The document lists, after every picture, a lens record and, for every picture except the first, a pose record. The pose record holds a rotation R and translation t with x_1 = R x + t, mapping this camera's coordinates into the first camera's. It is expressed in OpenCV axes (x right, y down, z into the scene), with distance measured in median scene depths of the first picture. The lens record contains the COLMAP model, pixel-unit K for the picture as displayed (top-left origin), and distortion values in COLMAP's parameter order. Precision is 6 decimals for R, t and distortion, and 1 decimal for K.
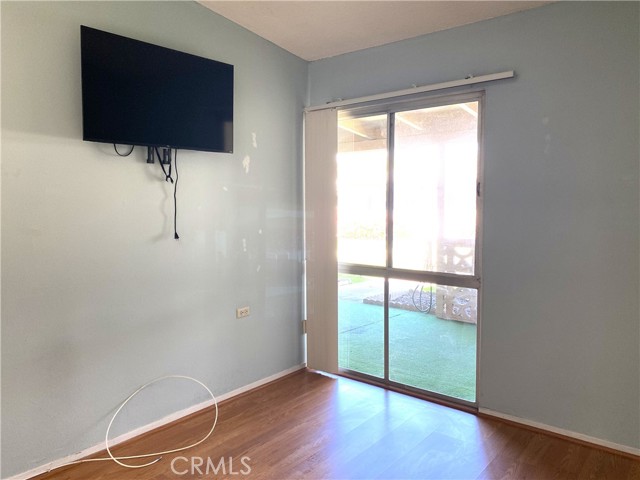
lens RADIAL K [[489.1, 0, 317.7], [0, 489.1, 230.5], [0, 0, 1]] dist [0.013136, -0.002460]
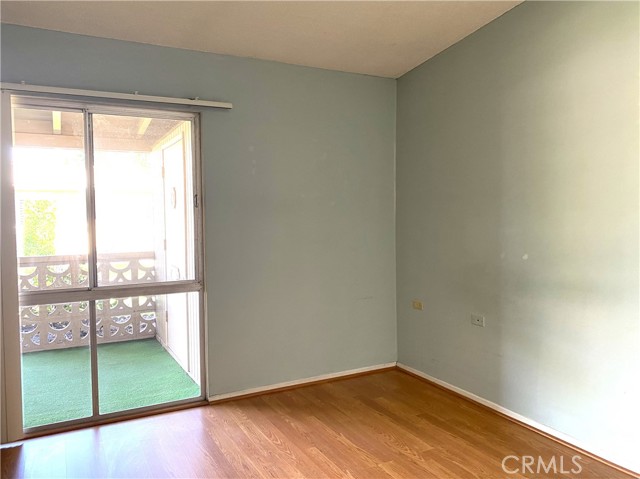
lens RADIAL K [[489.1, 0, 317.7], [0, 489.1, 230.0], [0, 0, 1]] dist [0.013136, -0.002460]
pose [[0.371500, -0.004566, 0.928422, -0.588919], [0.065803, 0.997603, -0.021424, 0.024880], [-0.926098, 0.069052, 0.370910, 0.333418]]
